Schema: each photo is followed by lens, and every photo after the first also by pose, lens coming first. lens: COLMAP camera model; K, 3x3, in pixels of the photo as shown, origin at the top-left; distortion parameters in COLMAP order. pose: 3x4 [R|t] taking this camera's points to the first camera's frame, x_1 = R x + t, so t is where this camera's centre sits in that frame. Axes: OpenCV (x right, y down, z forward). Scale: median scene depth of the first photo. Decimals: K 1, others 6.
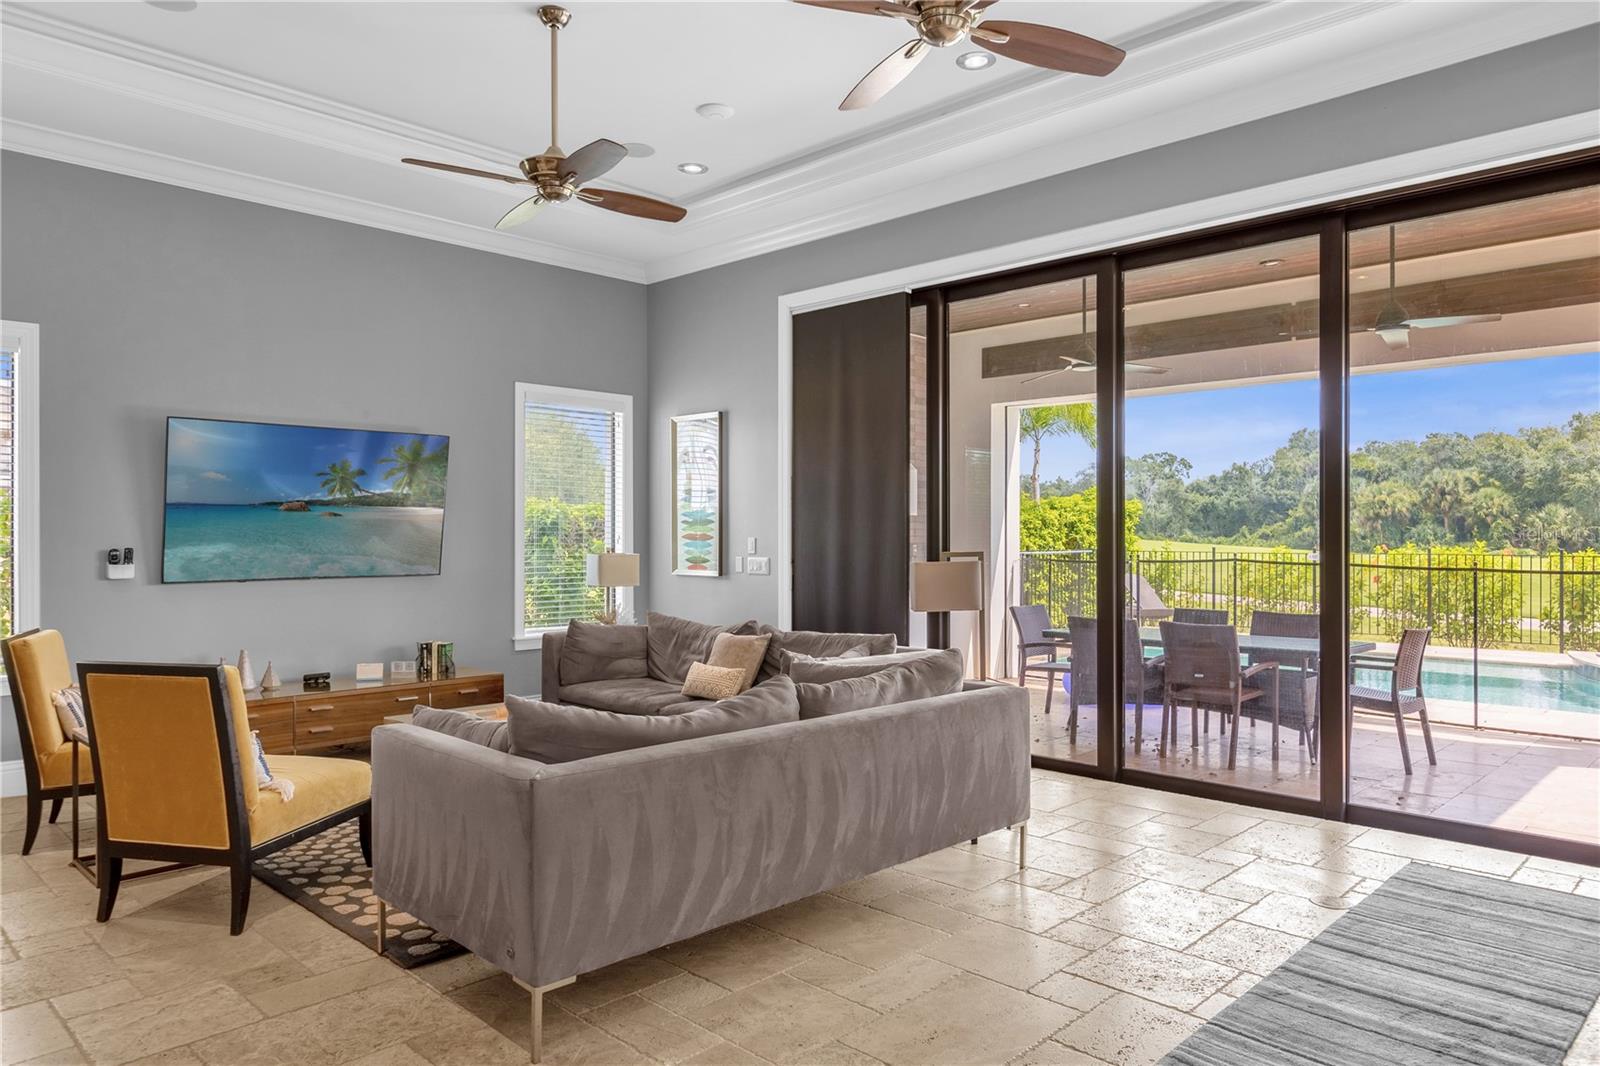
lens RADIAL K [[1039.9, 0, 800.0], [0, 1039.9, 533.0], [0, 0, 1]] dist [-0.004499, -0.000993]
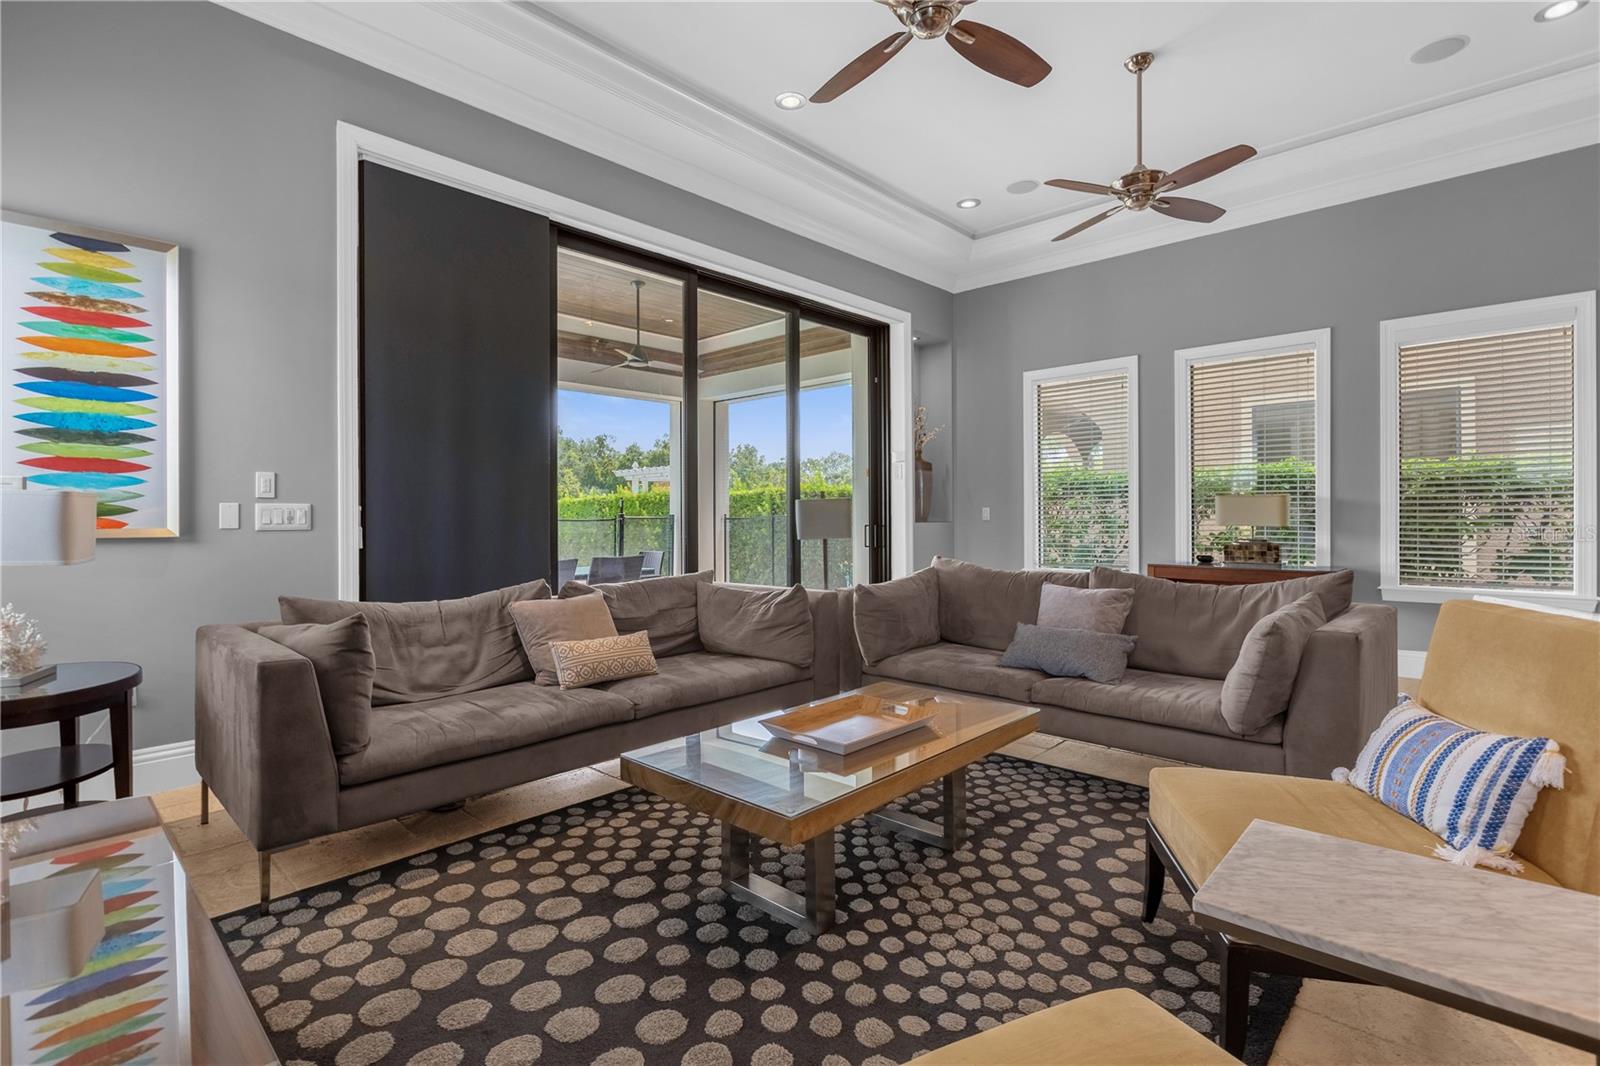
lens RADIAL K [[760.6, 0, 797.0], [0, 760.6, 518.9], [0, 0, 1]] dist [-0.002255, 0.000162]
pose [[-0.012113, -0.002587, 0.999923, -0.523061], [-0.002429, 0.999994, 0.002558, 0.031032], [-0.999924, -0.002398, -0.012119, 0.710756]]
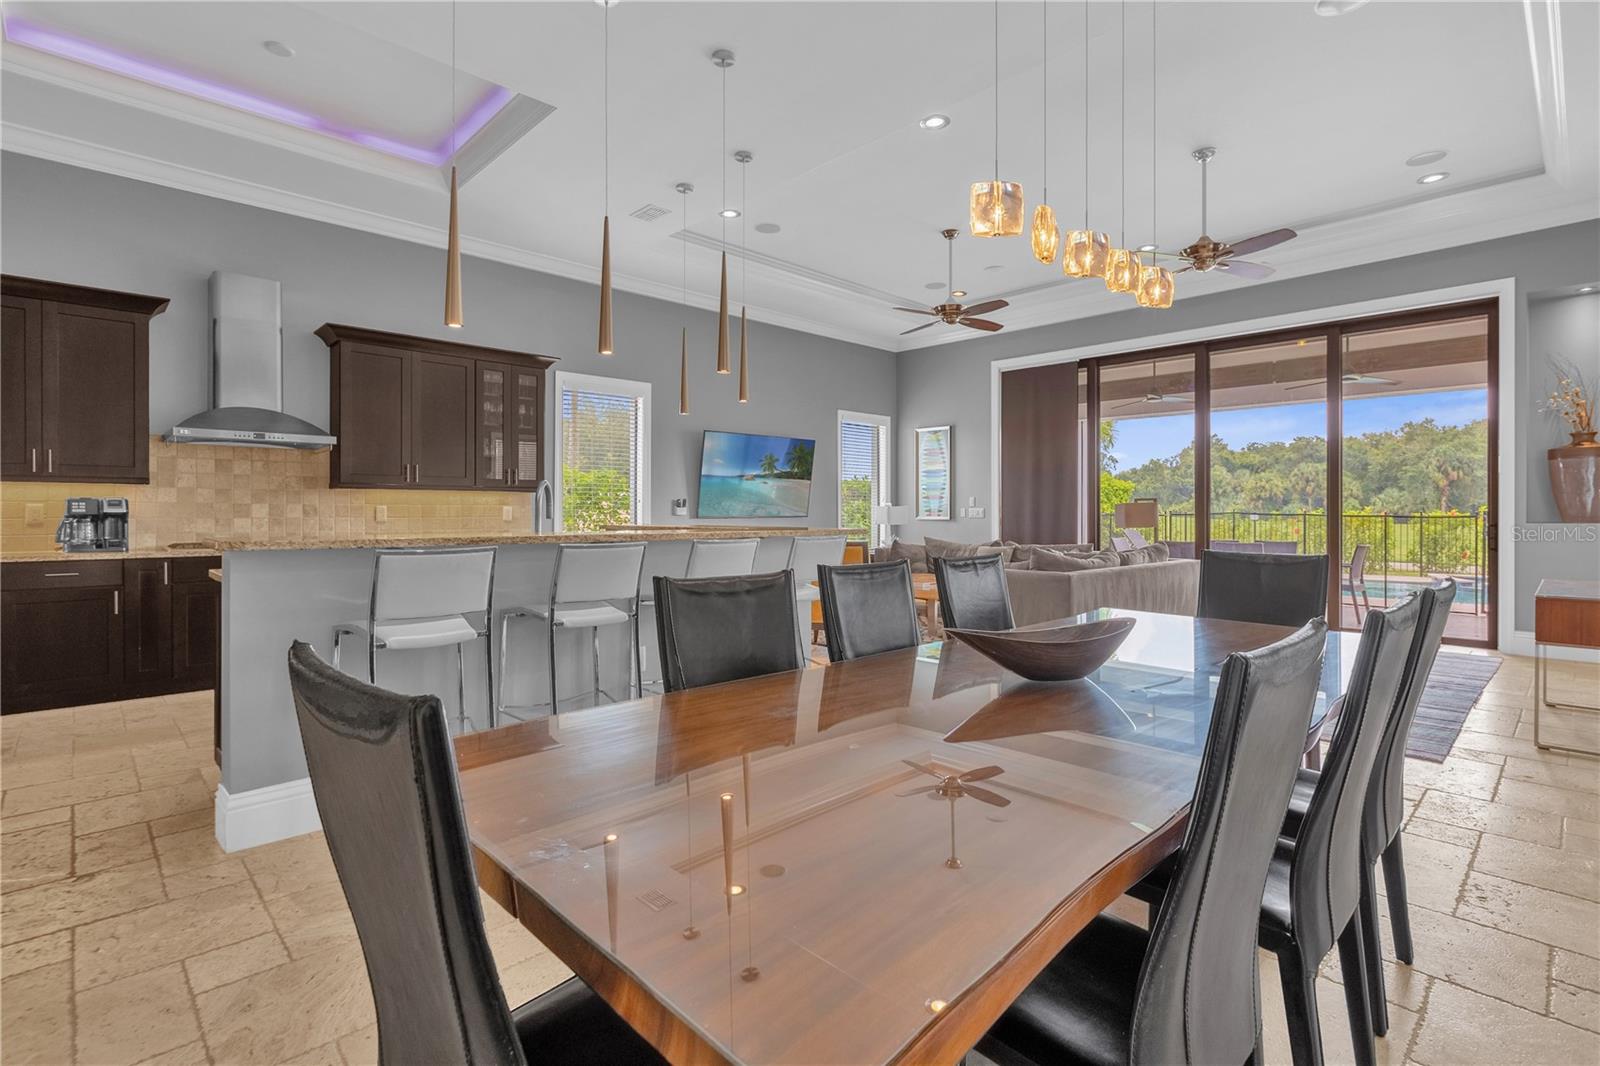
lens RADIAL K [[763.5, 0, 804.1], [0, 763.5, 512.4], [0, 0, 1]] dist [-0.004311, -0.001286]
pose [[0.999701, 0.001788, -0.024378, -0.310690], [-0.001719, 0.999995, 0.002834, 0.027630], [0.024383, -0.002791, 0.999699, -0.315652]]
